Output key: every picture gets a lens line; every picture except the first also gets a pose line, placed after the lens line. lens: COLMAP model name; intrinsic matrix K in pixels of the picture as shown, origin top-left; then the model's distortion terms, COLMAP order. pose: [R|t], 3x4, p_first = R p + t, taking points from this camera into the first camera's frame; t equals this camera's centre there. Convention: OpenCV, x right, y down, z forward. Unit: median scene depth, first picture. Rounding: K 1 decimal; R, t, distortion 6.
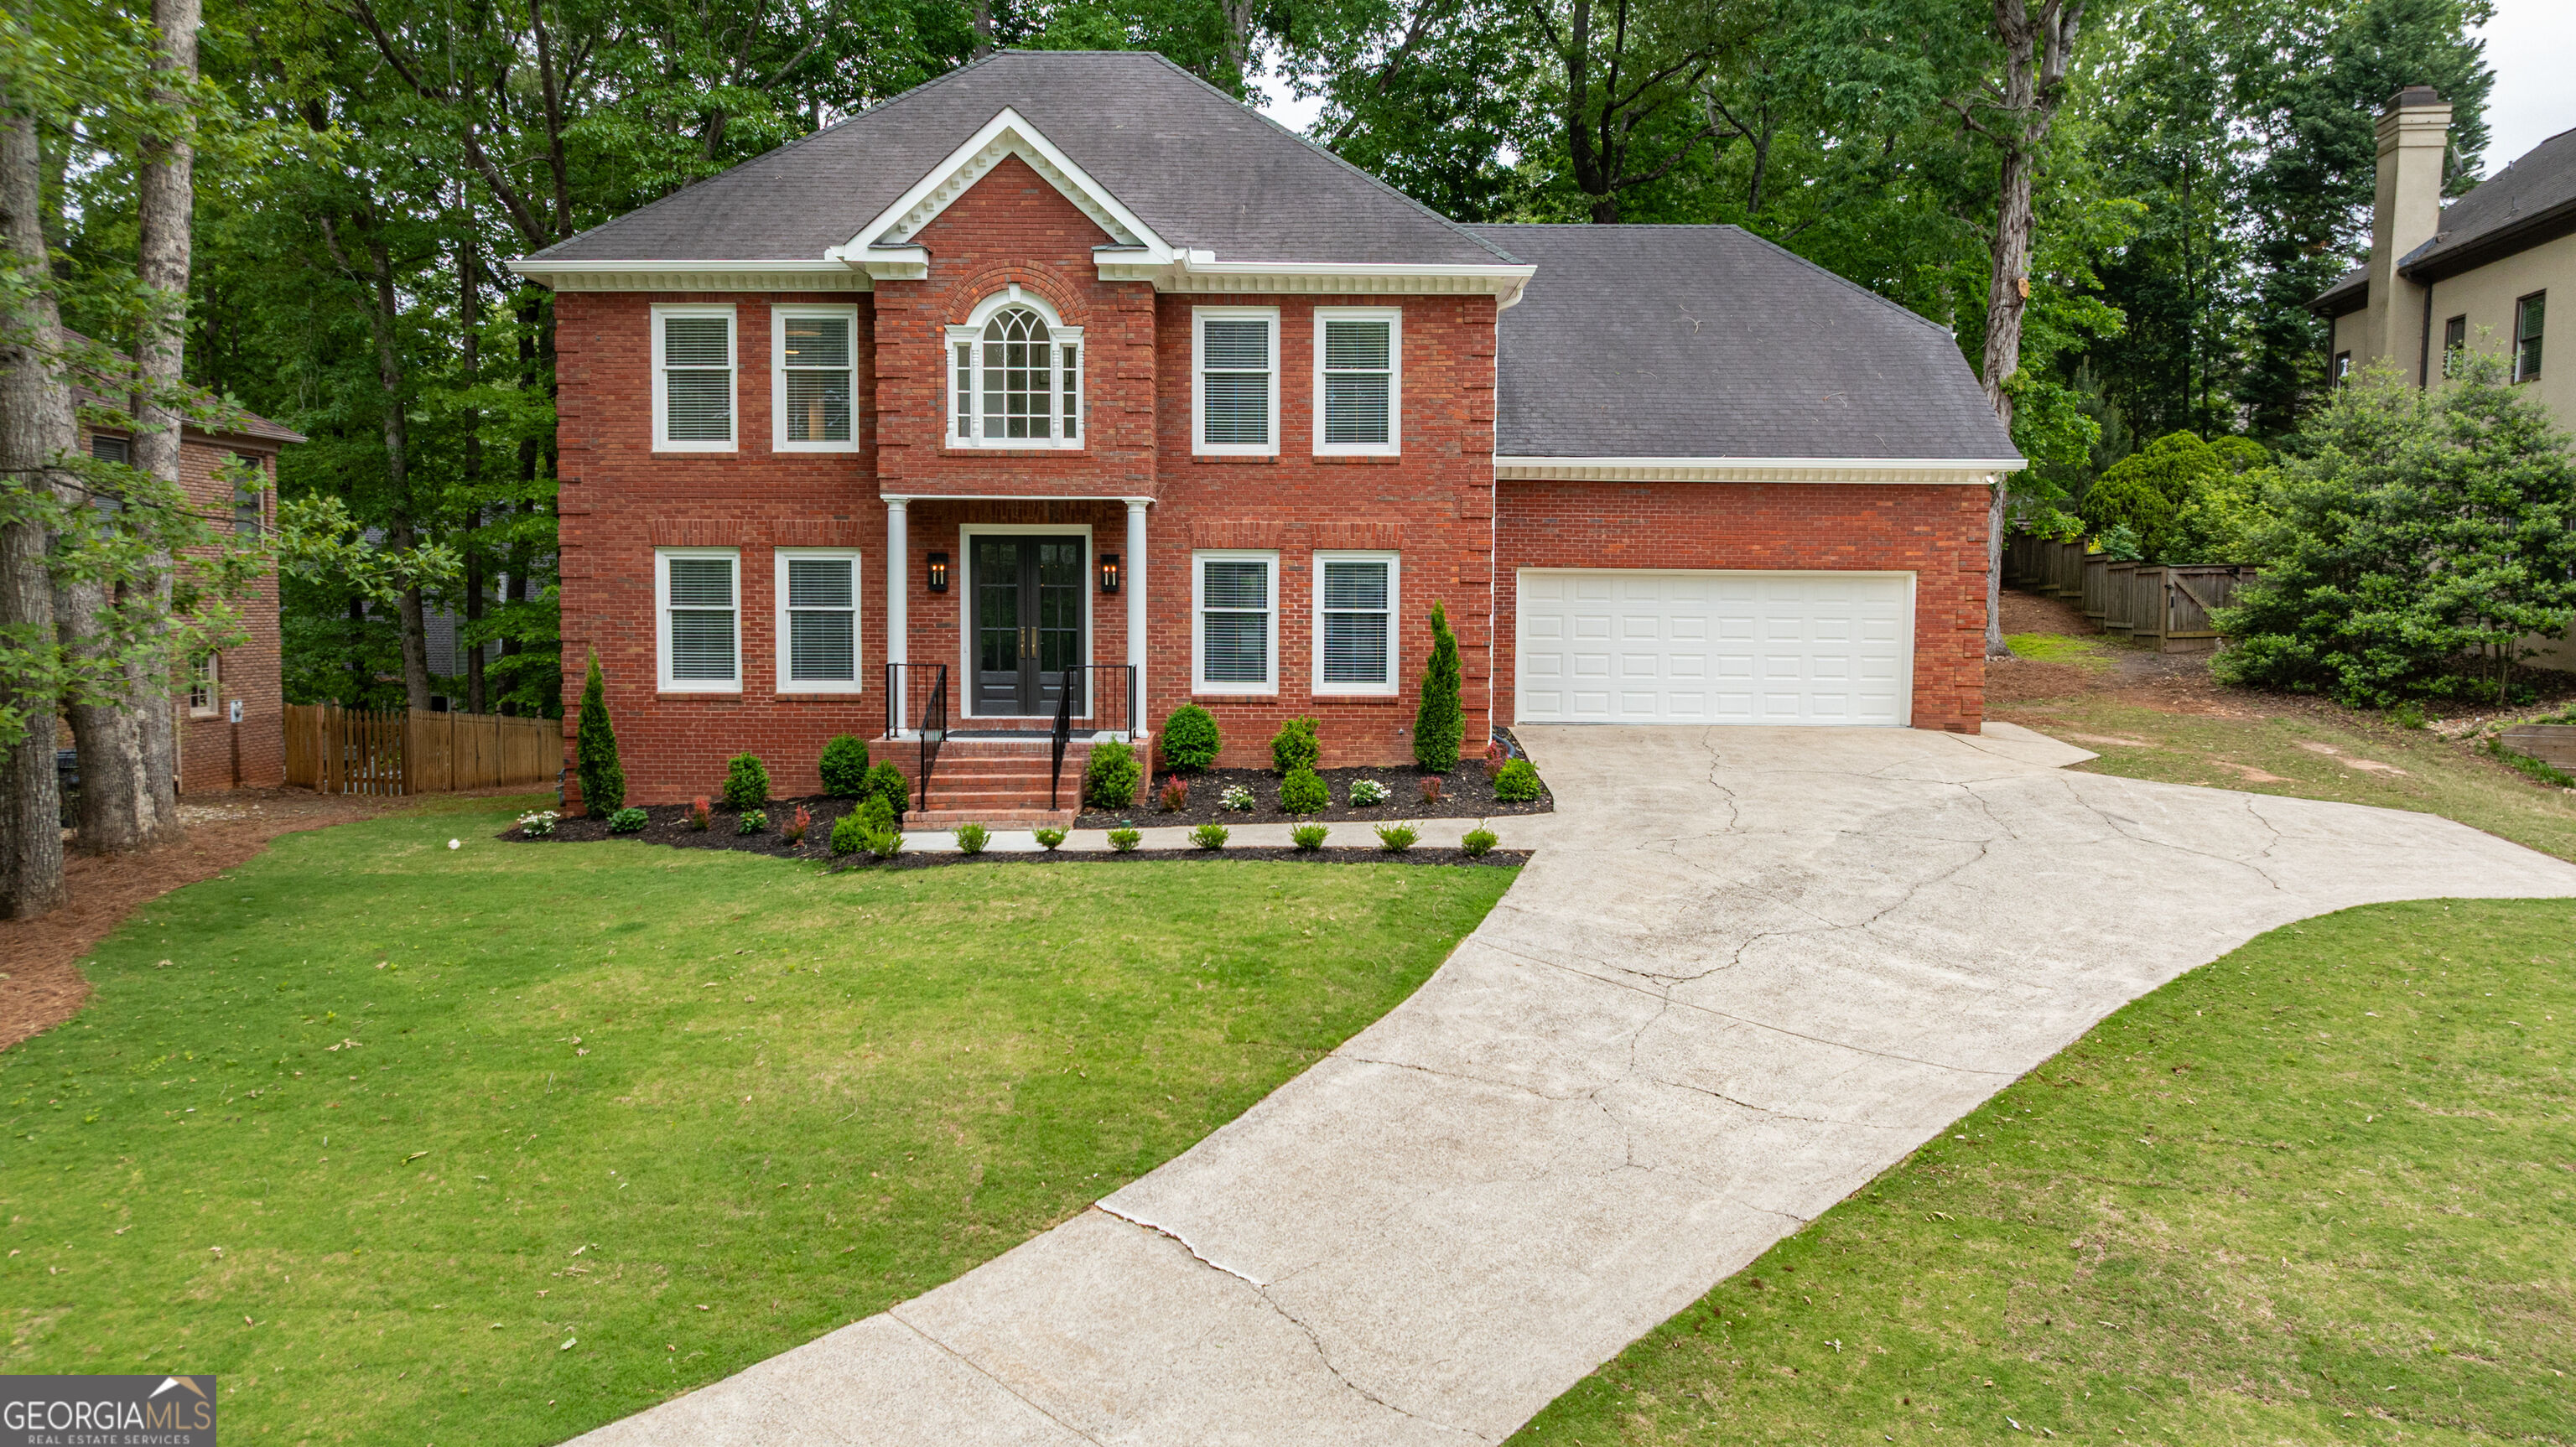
lens RADIAL K [[1823.8, 0, 1295.2], [0, 1823.8, 717.7], [0, 0, 1]] dist [-0.040266, 0.038725]
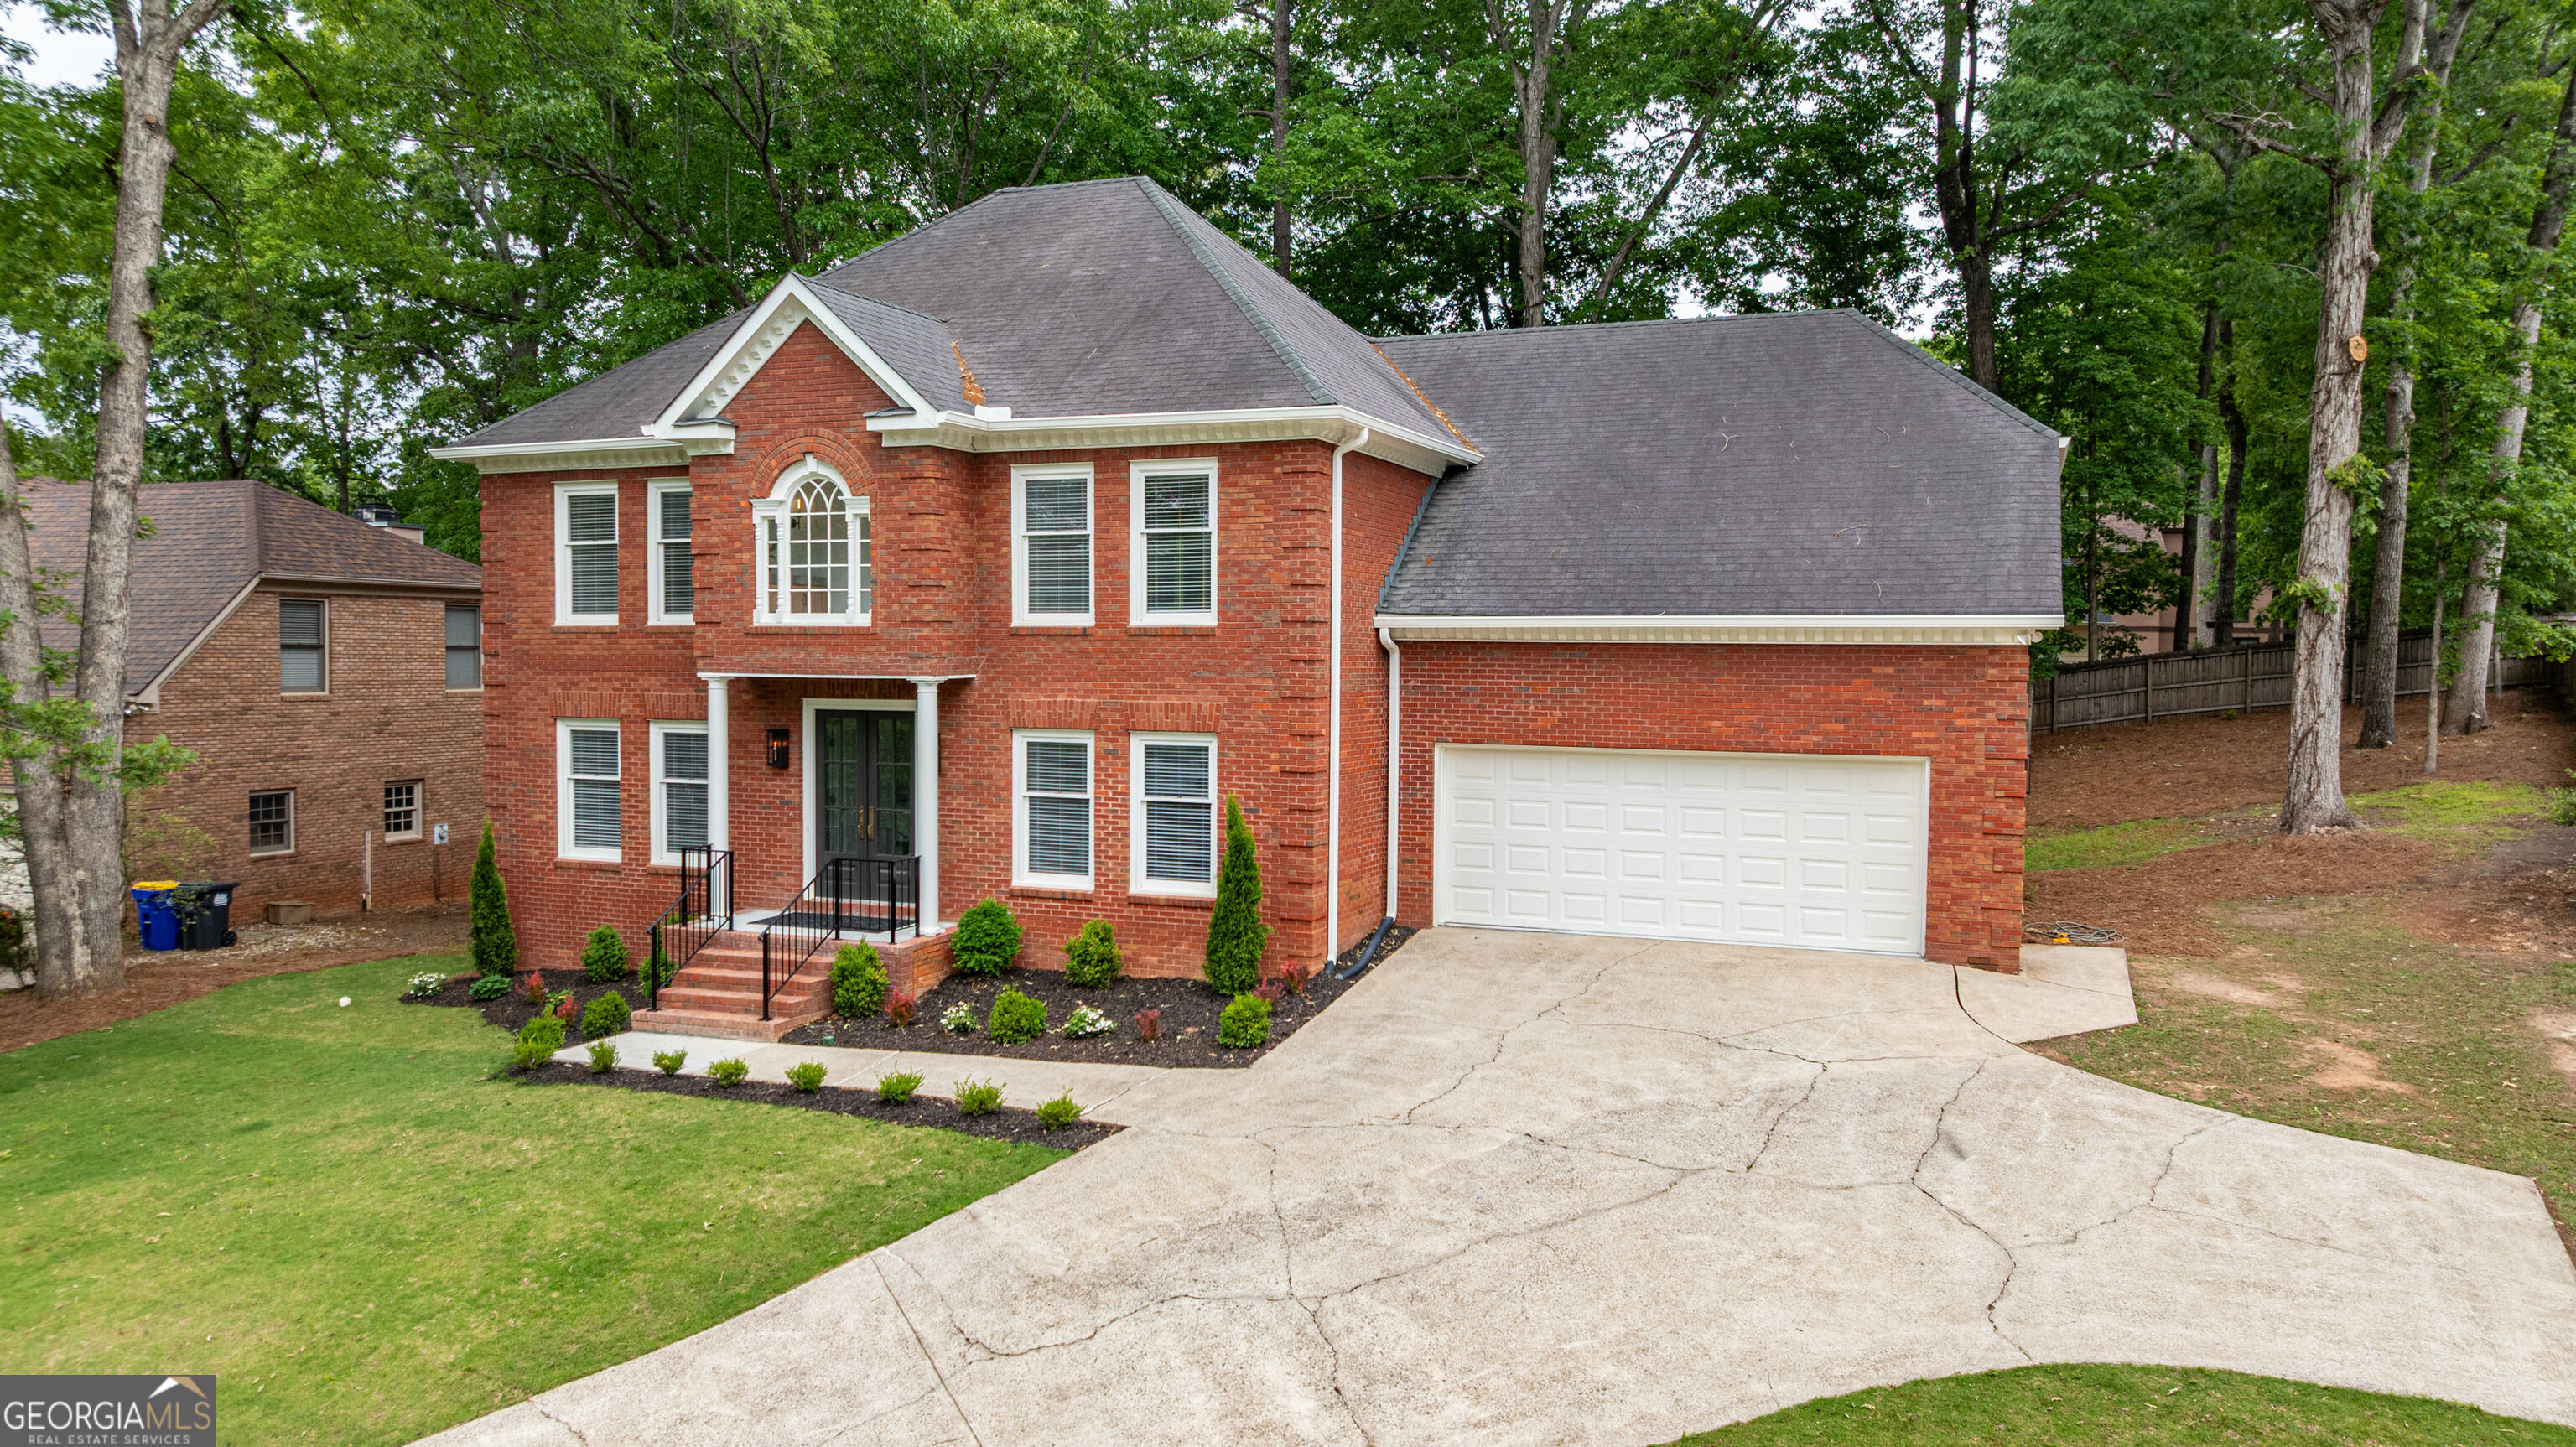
lens RADIAL K [[1823.8, 0, 1293.6], [0, 1823.8, 711.4], [0, 0, 1]] dist [-0.040266, 0.038725]
pose [[0.929040, 0.011993, -0.369786, 0.416927], [-0.024997, 0.999225, -0.030396, -0.077306], [0.369135, 0.037482, 0.928620, 0.203102]]
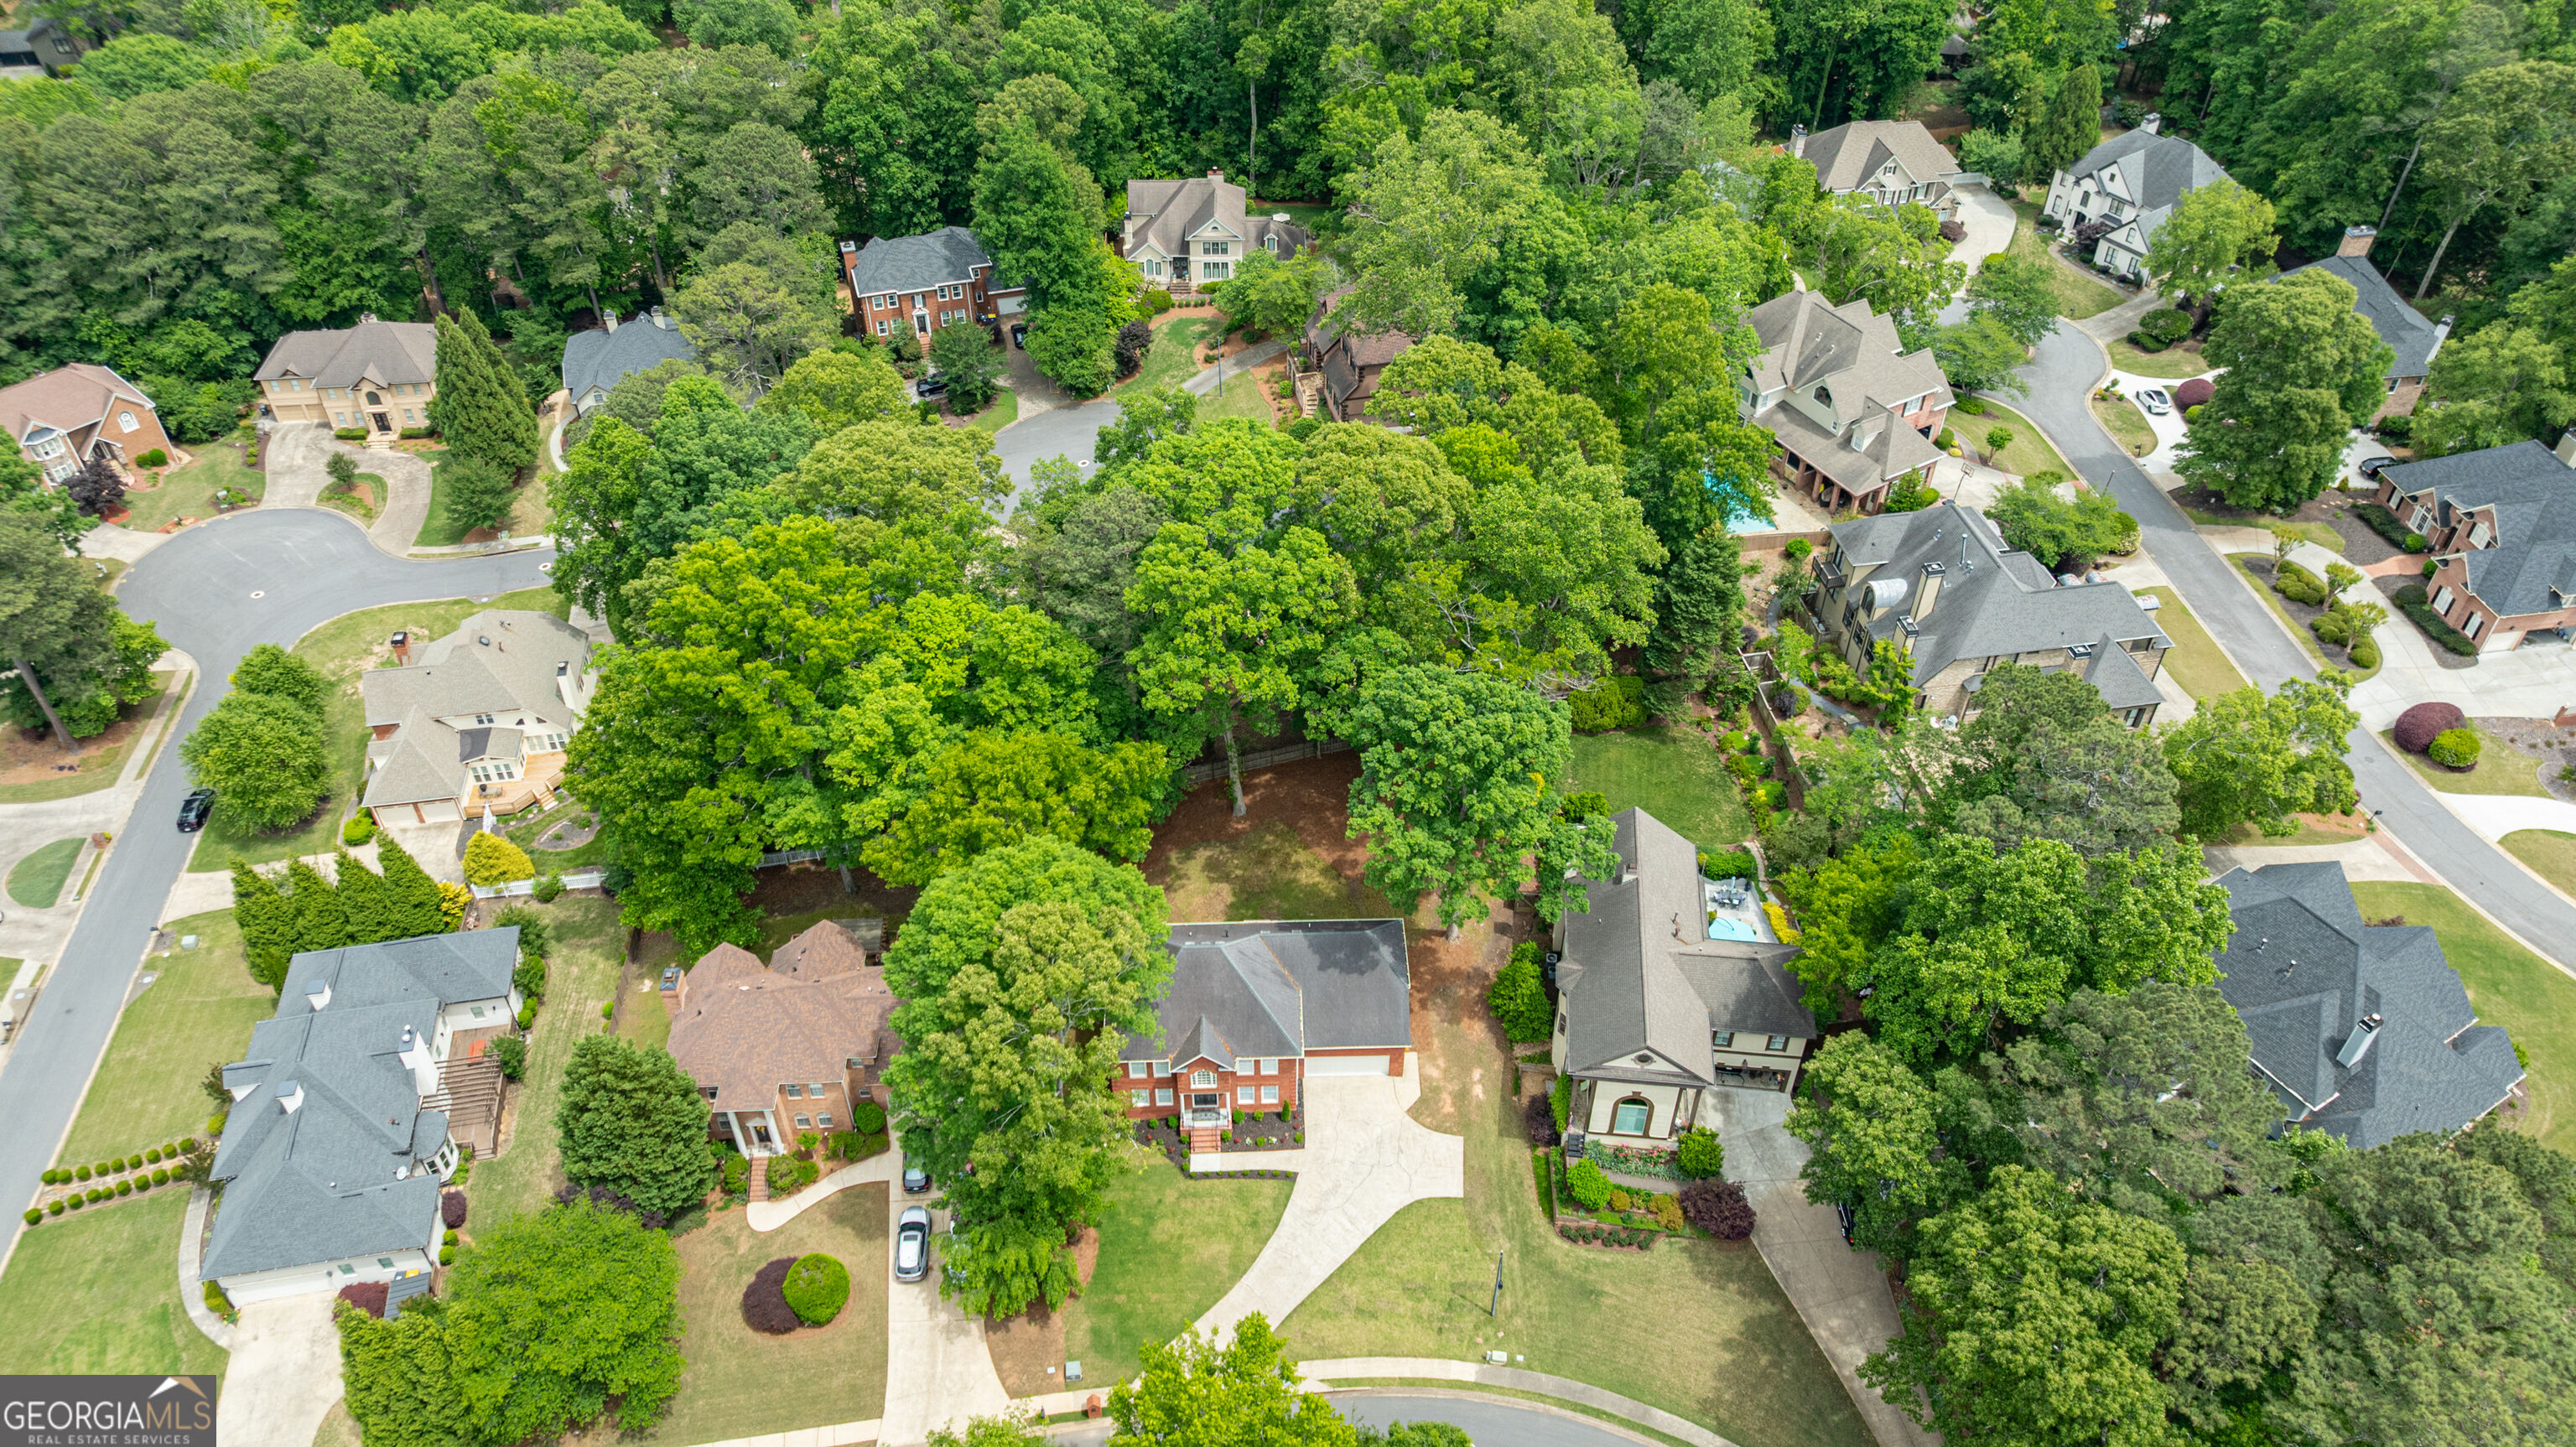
lens RADIAL K [[1823.8, 0, 1295.1], [0, 1823.8, 706.7], [0, 0, 1]] dist [-0.040266, 0.038725]
pose [[0.999396, -0.027031, 0.021831, 0.022603], [0.008013, 0.790684, 0.612172, -4.073259], [-0.033809, -0.611628, 0.790423, -2.393922]]
